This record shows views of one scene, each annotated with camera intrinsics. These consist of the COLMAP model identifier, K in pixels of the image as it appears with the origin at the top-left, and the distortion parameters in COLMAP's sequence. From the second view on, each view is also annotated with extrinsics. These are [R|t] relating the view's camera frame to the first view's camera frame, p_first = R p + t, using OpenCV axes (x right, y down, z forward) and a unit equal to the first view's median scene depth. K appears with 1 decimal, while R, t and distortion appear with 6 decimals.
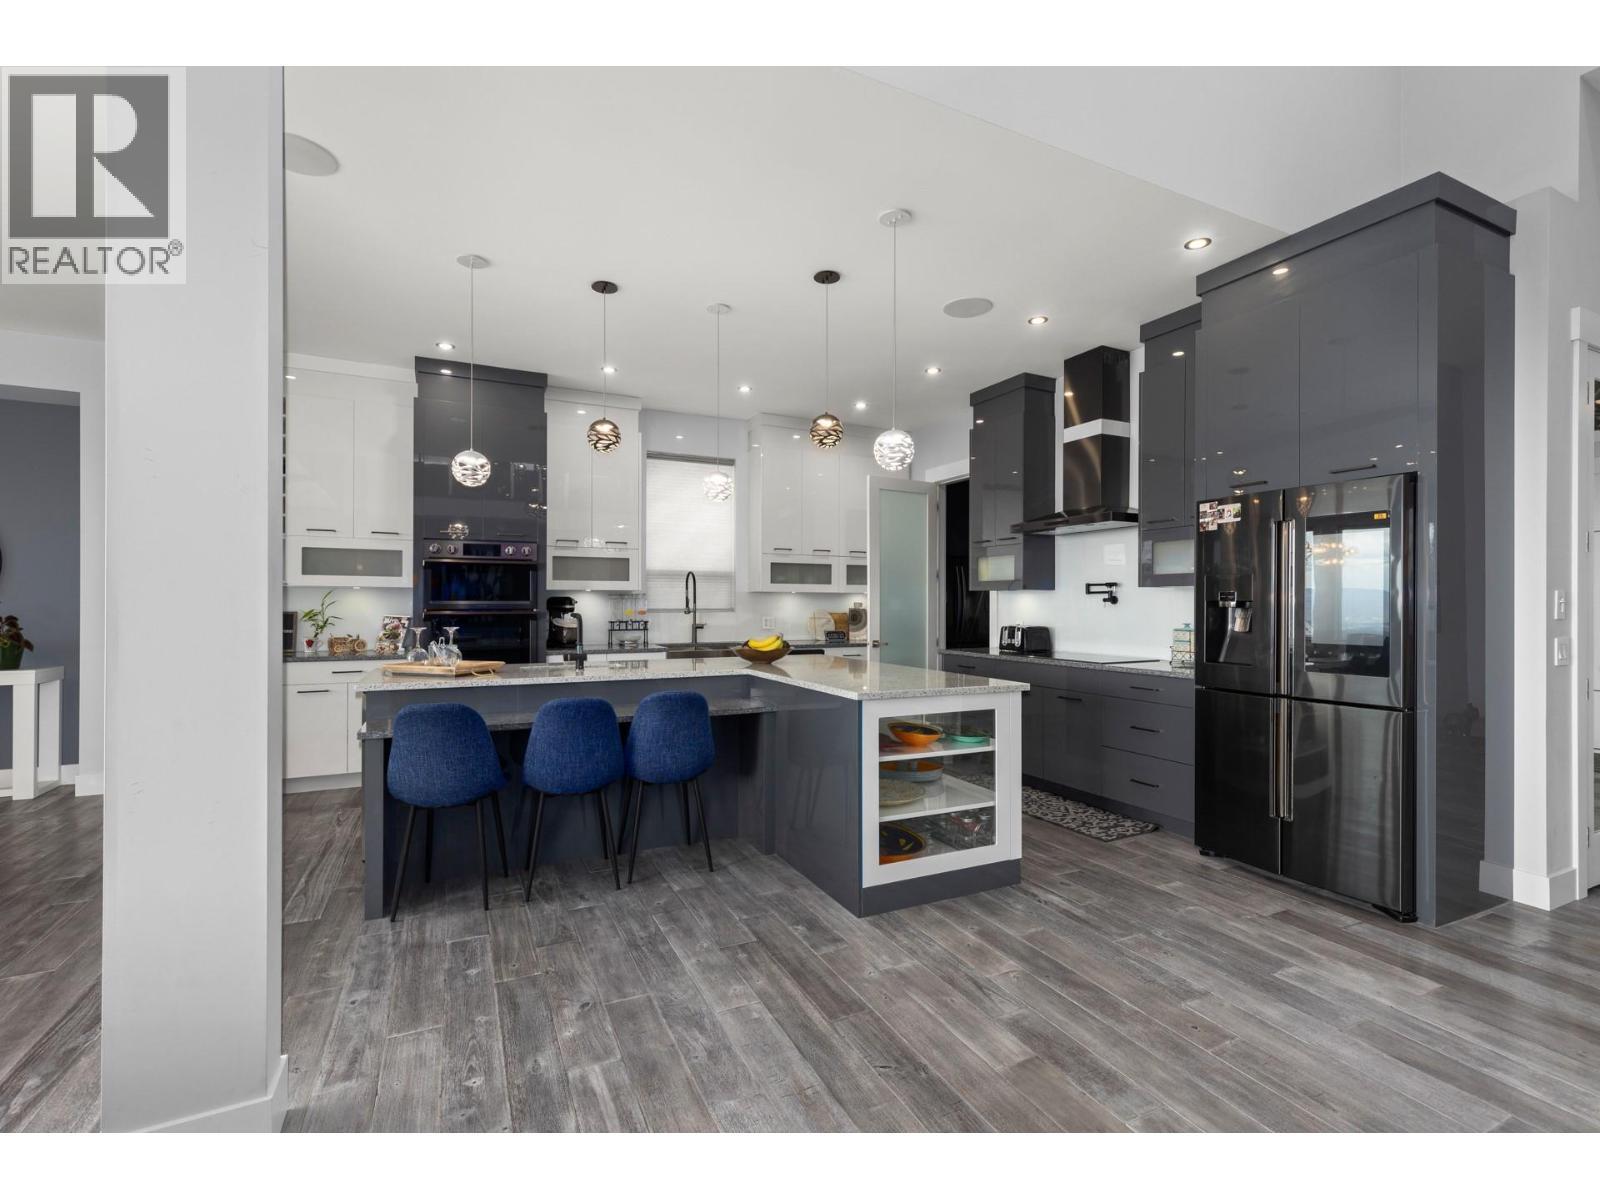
lens RADIAL K [[727.0, 0, 799.1], [0, 727.0, 599.2], [0, 0, 1]] dist [-0.005060, -0.001716]
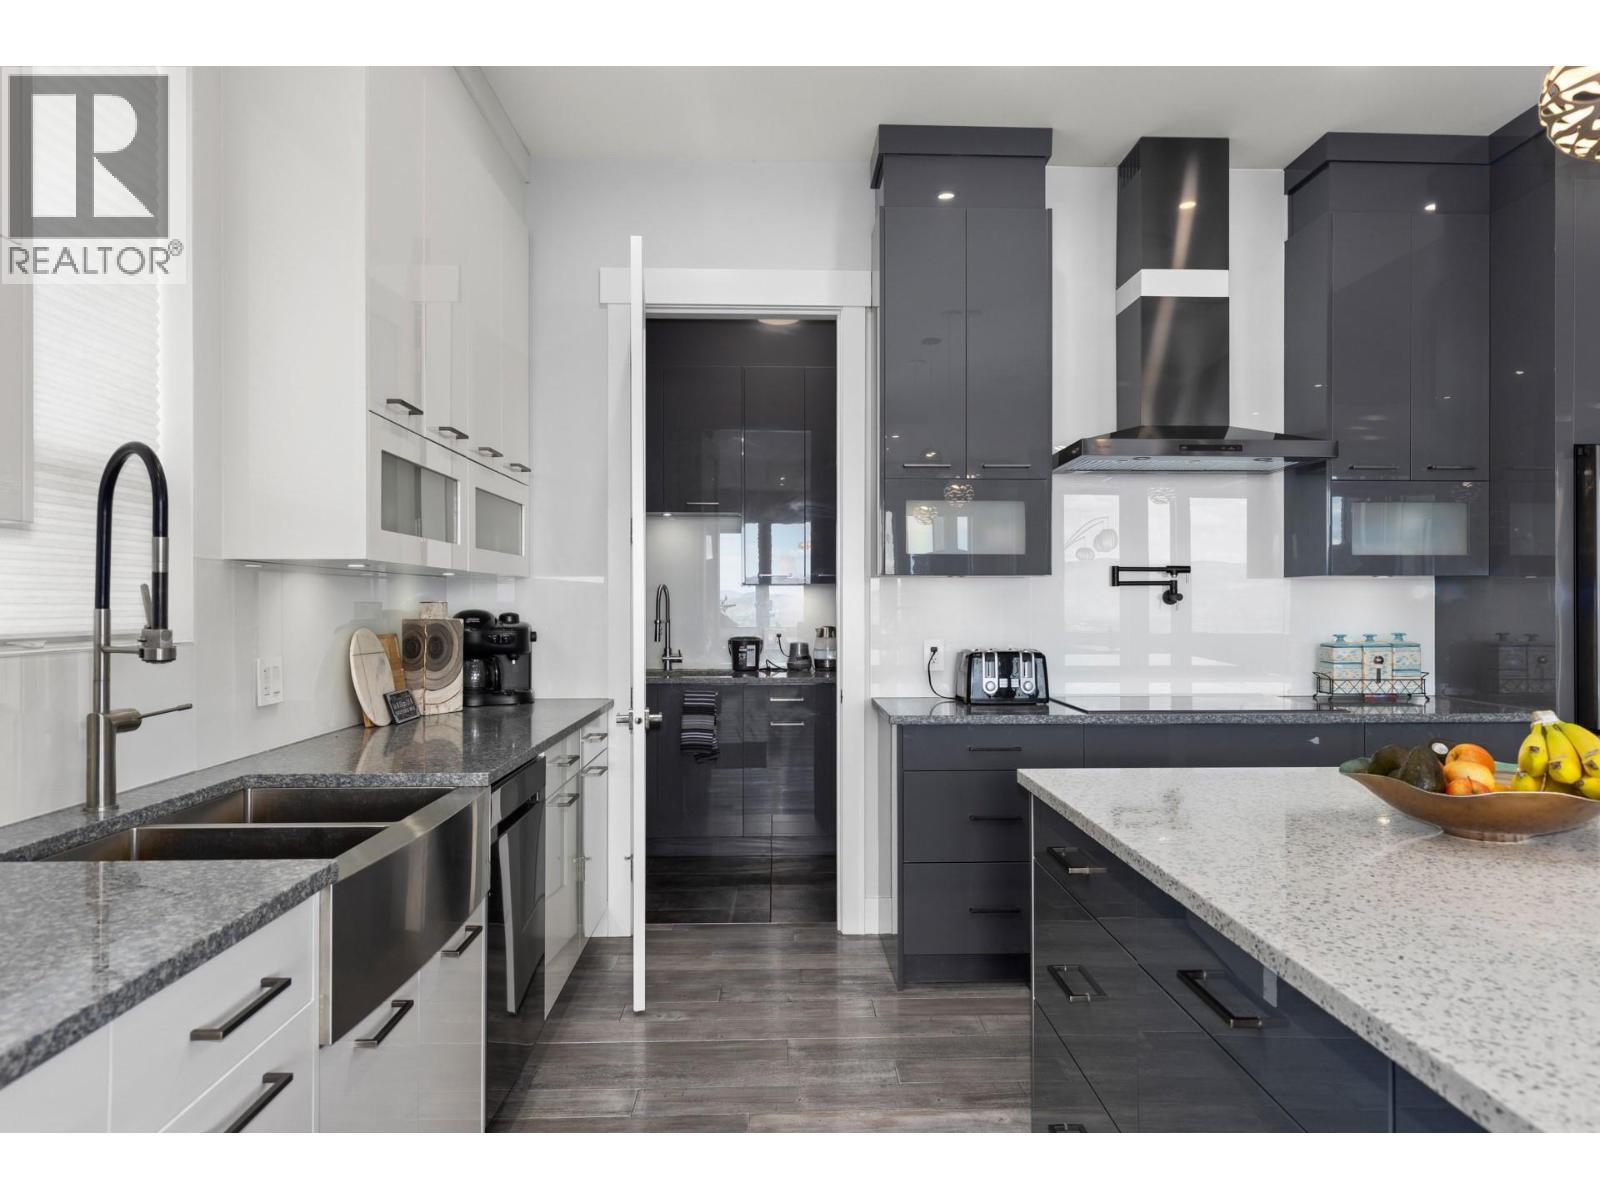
lens RADIAL K [[1075.6, 0, 811.4], [0, 1075.6, 607.0], [0, 0, 1]] dist [0.003723, -0.000205]
pose [[0.394653, -0.006448, 0.918808, -0.397258], [-0.004219, 0.999952, 0.008830, 0.002437], [-0.918821, -0.007361, 0.394607, 0.831648]]
